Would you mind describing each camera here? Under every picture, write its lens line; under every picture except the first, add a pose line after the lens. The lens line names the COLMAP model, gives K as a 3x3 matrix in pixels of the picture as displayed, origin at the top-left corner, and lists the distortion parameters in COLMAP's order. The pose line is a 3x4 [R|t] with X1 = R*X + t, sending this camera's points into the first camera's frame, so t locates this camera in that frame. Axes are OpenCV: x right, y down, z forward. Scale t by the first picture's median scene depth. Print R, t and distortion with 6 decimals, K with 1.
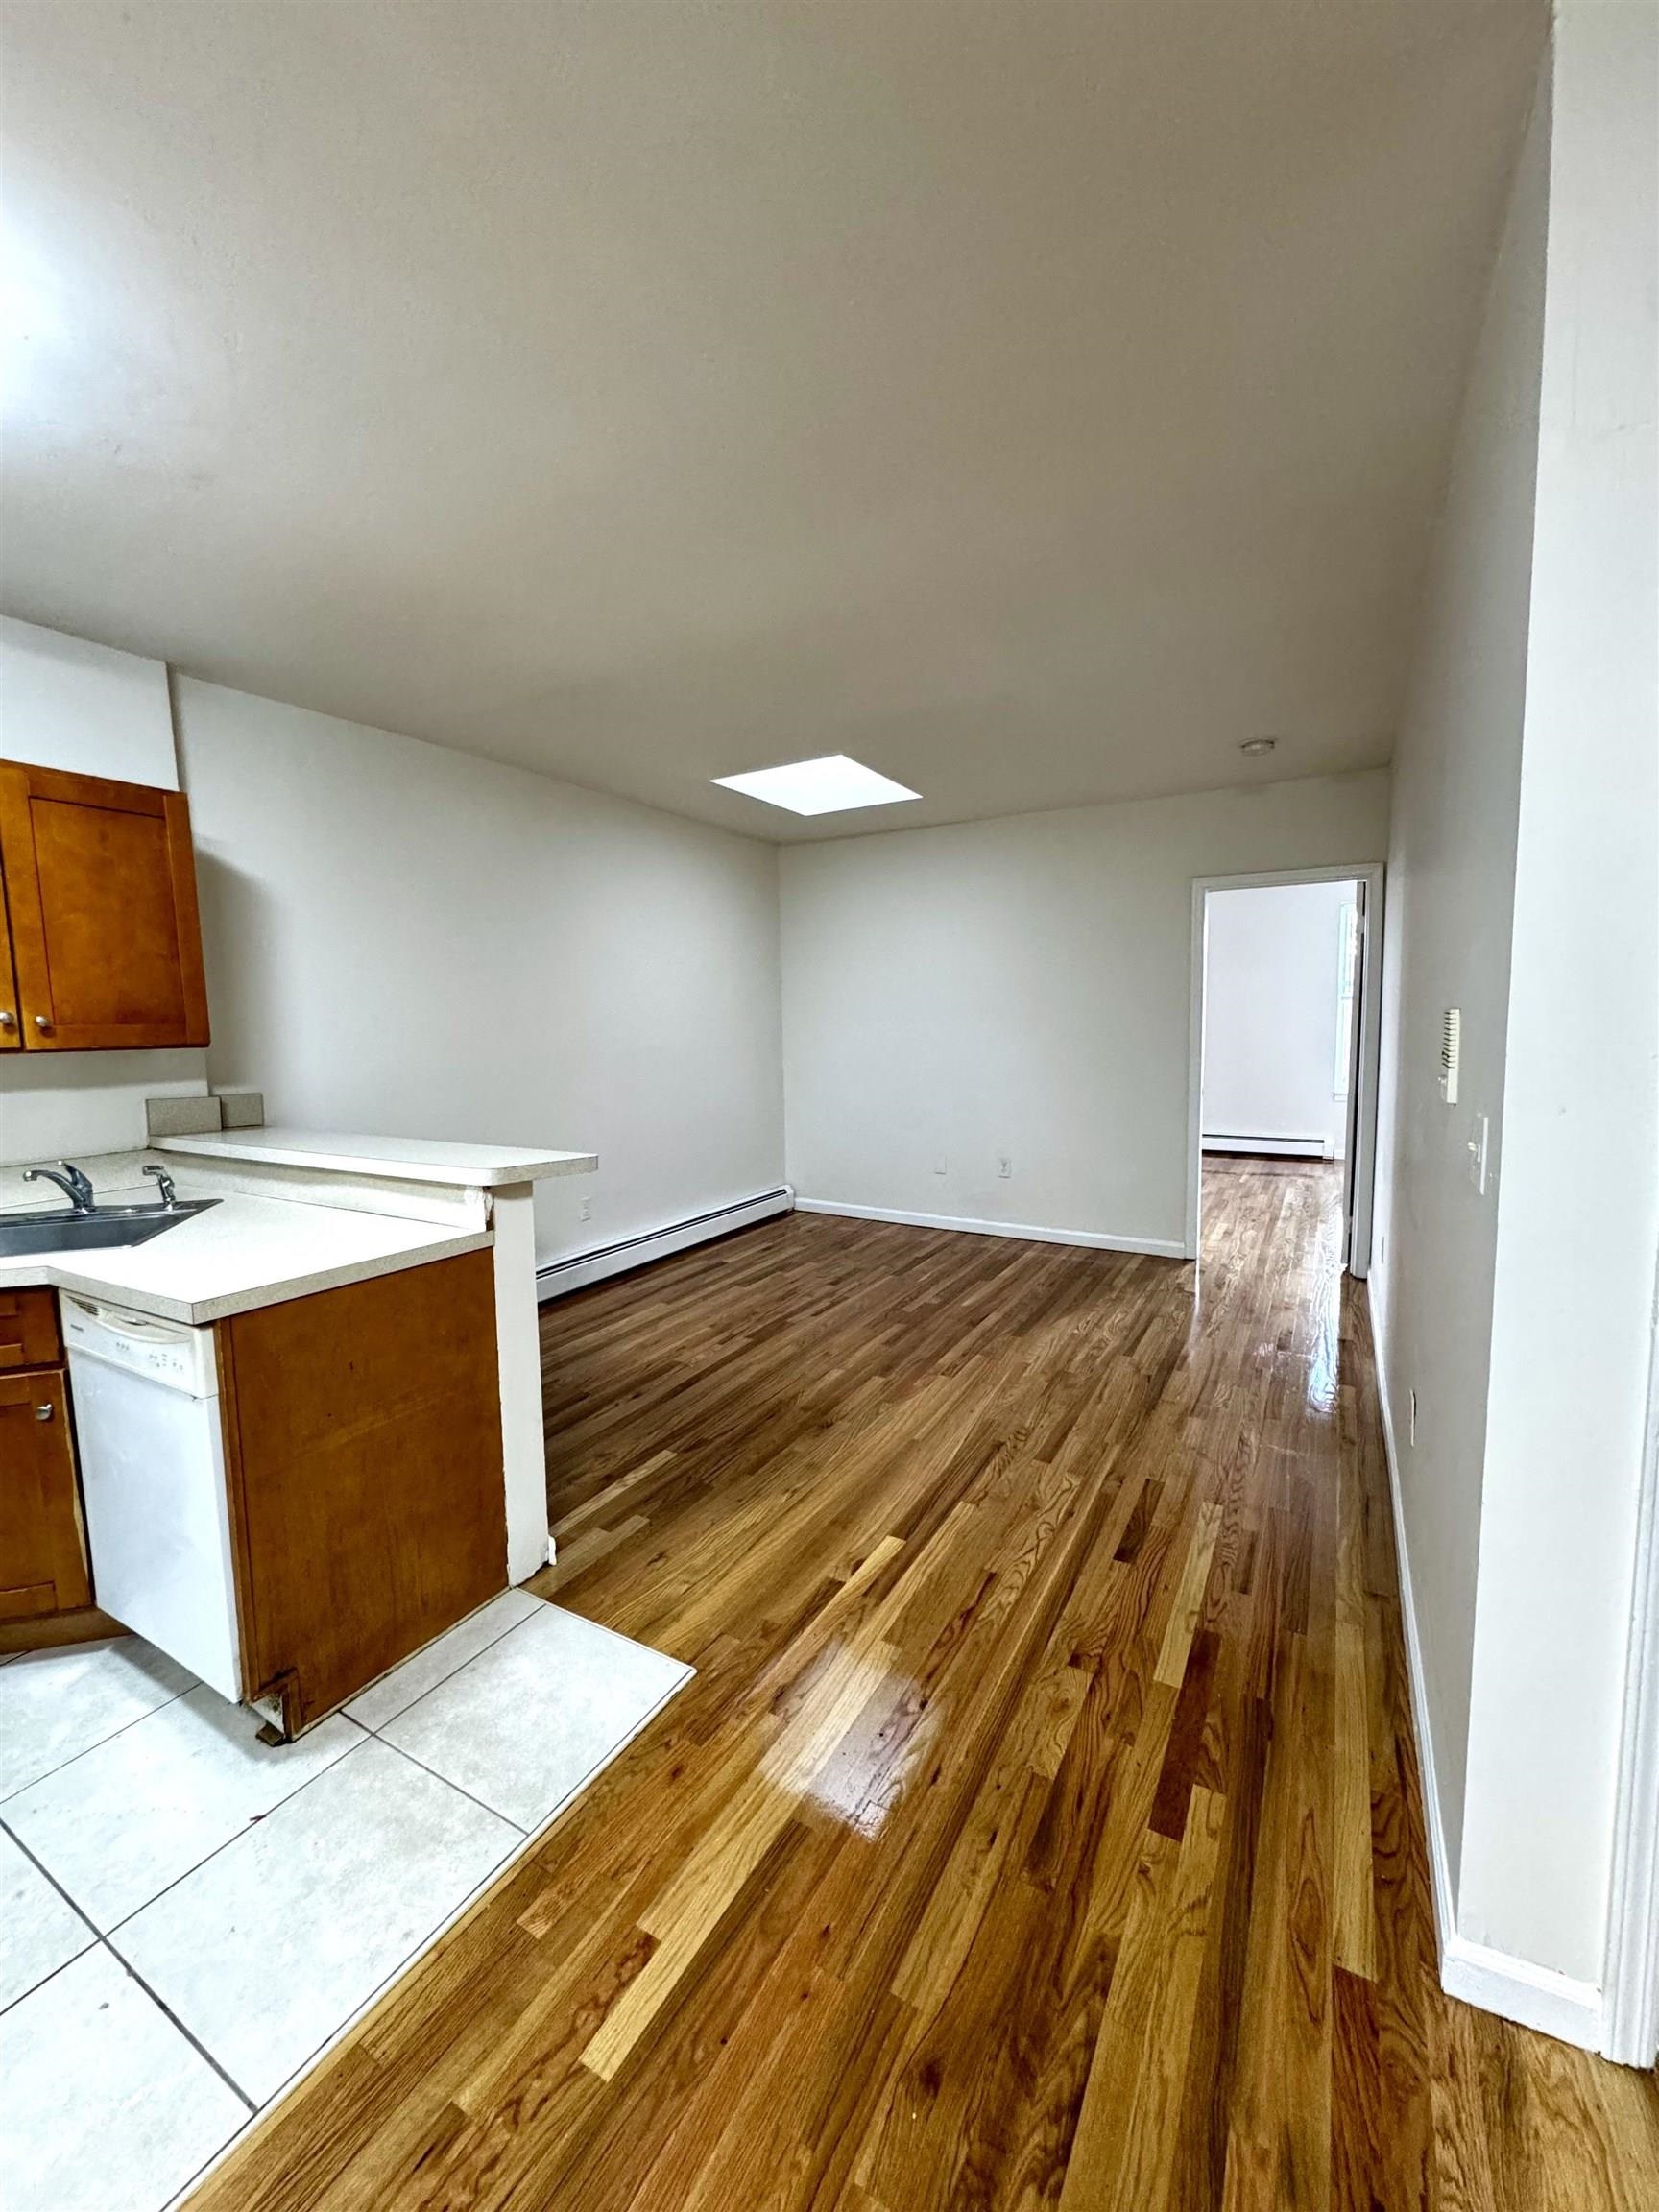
lens RADIAL K [[878.2, 0, 833.7], [0, 878.2, 1099.9], [0, 0, 1]] dist [0.000445, 0.000461]
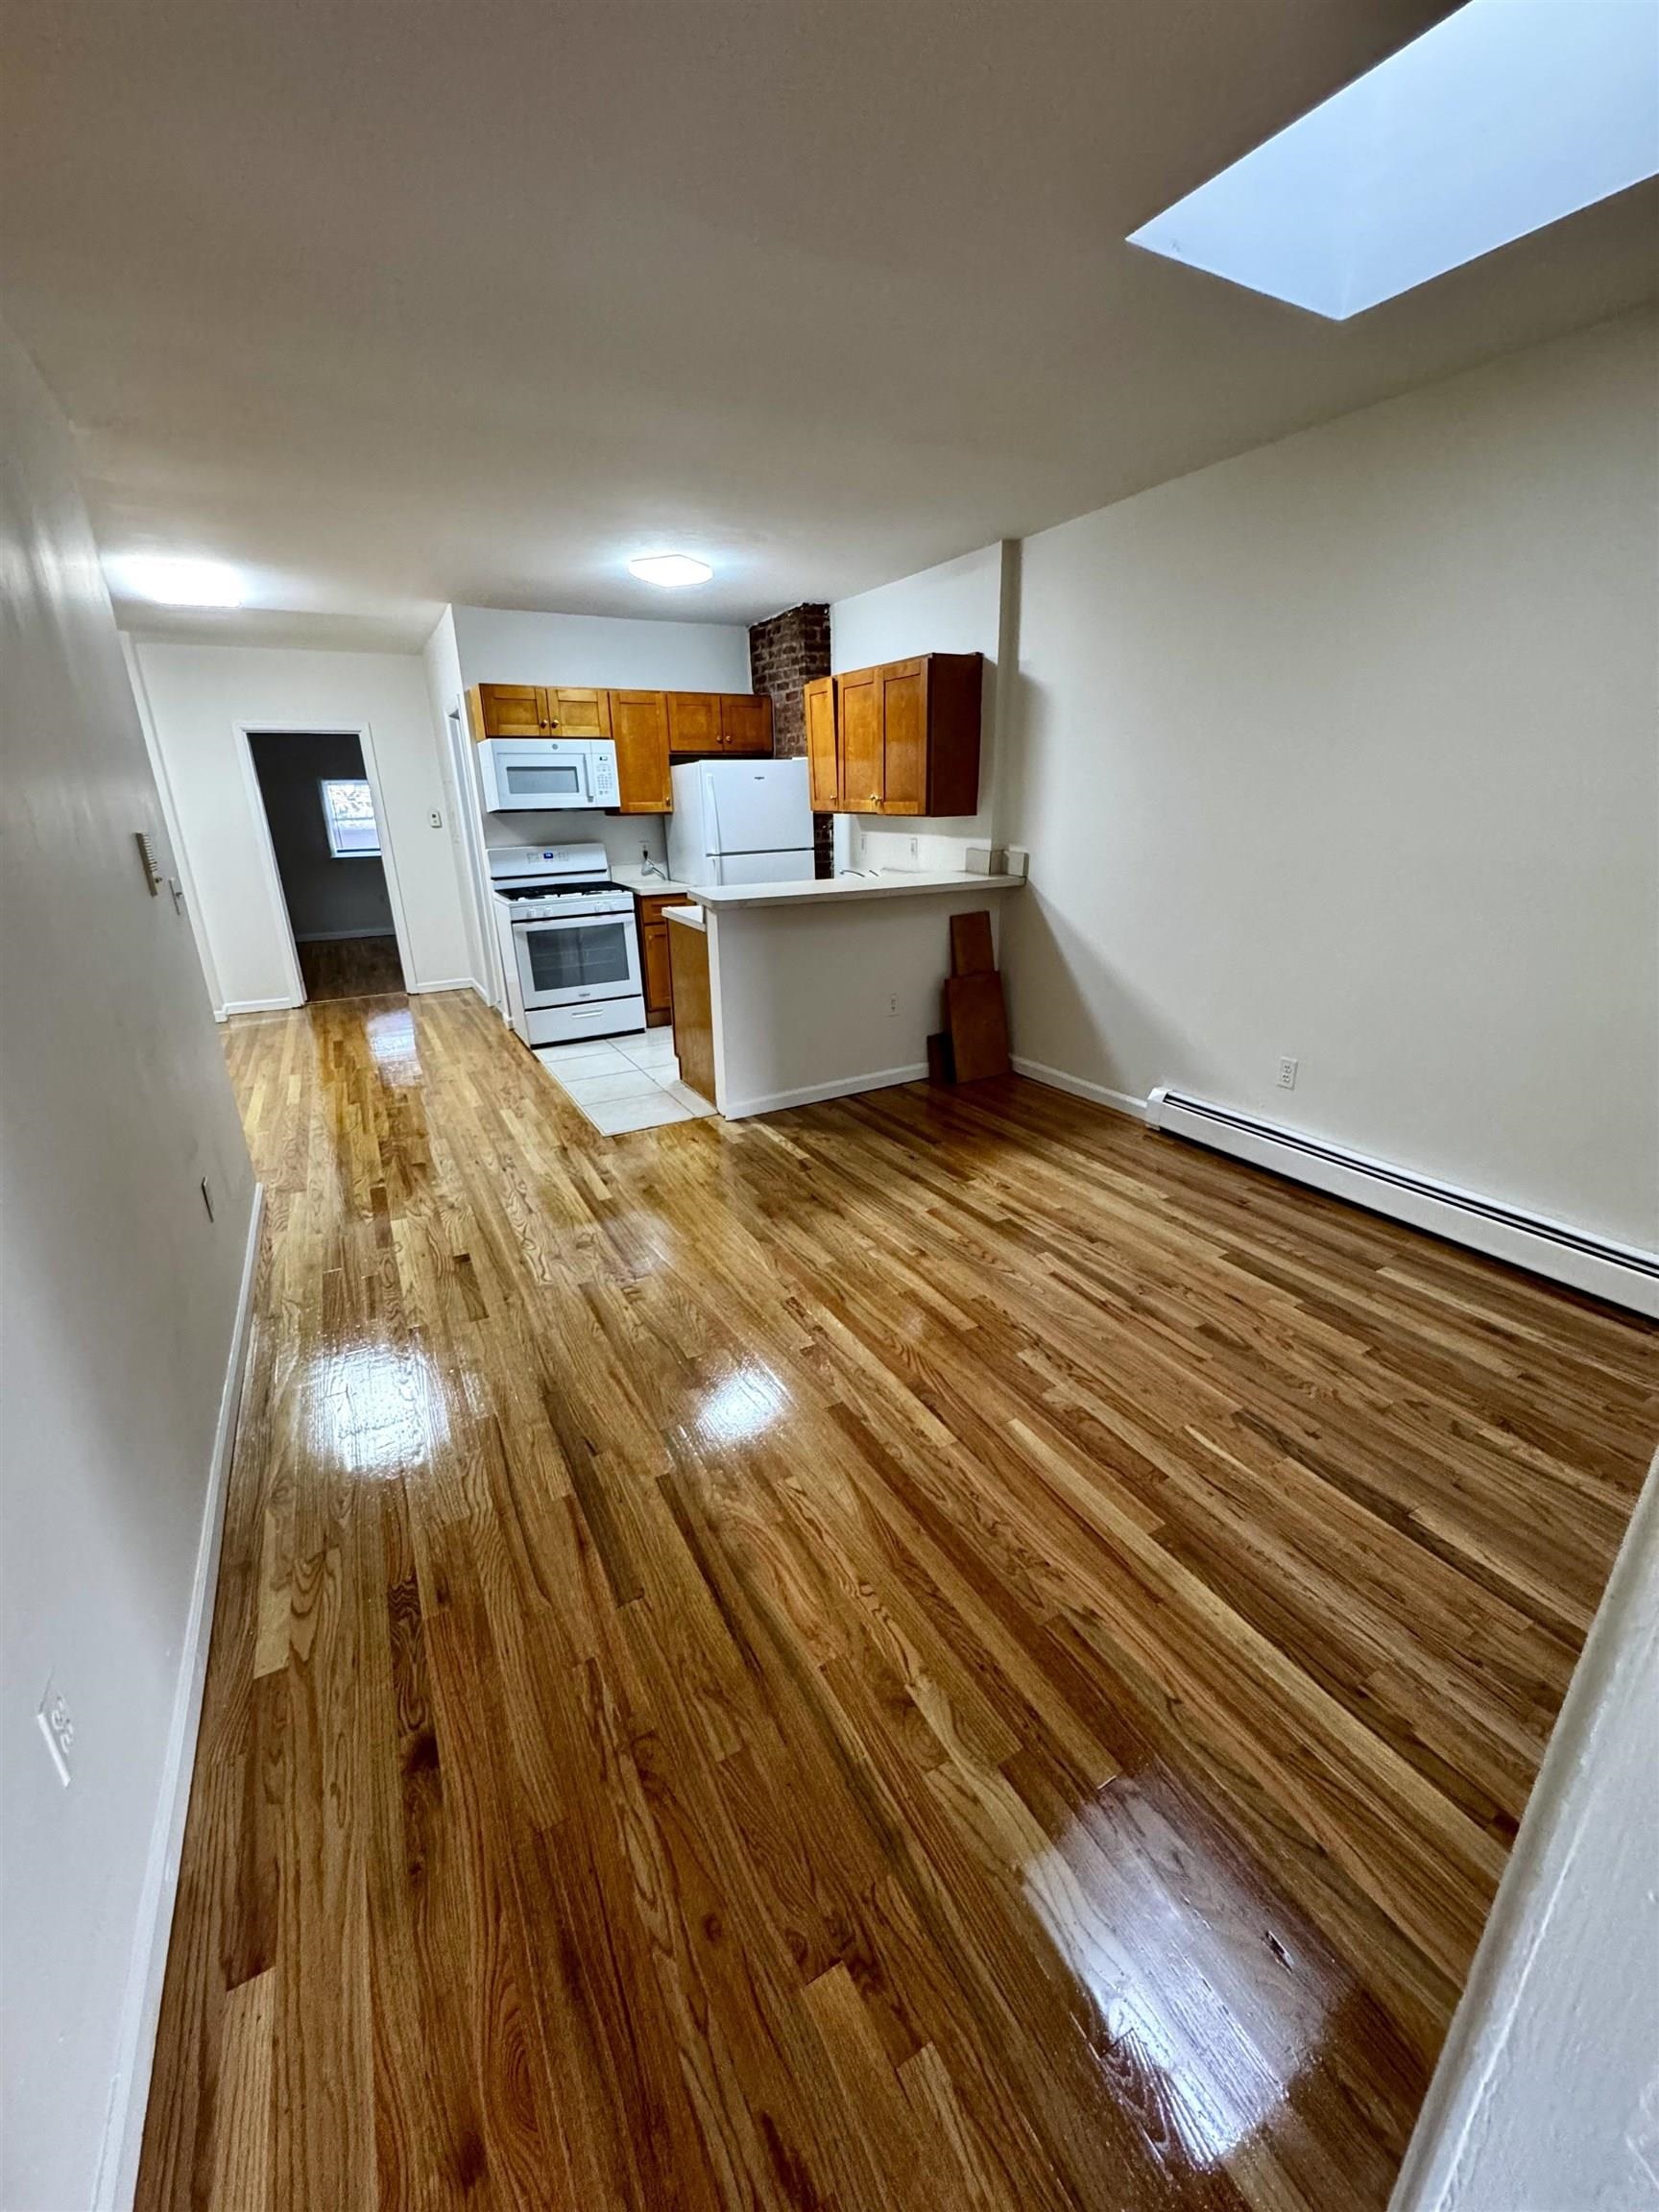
lens RADIAL K [[878.2, 0, 833.7], [0, 878.2, 1099.9], [0, 0, 1]] dist [0.000445, 0.000461]
pose [[-0.517521, 0.312016, -0.796755, 0.580819], [-0.054480, 0.917242, 0.394587, -0.144014], [0.853934, 0.247614, -0.457693, 1.150397]]
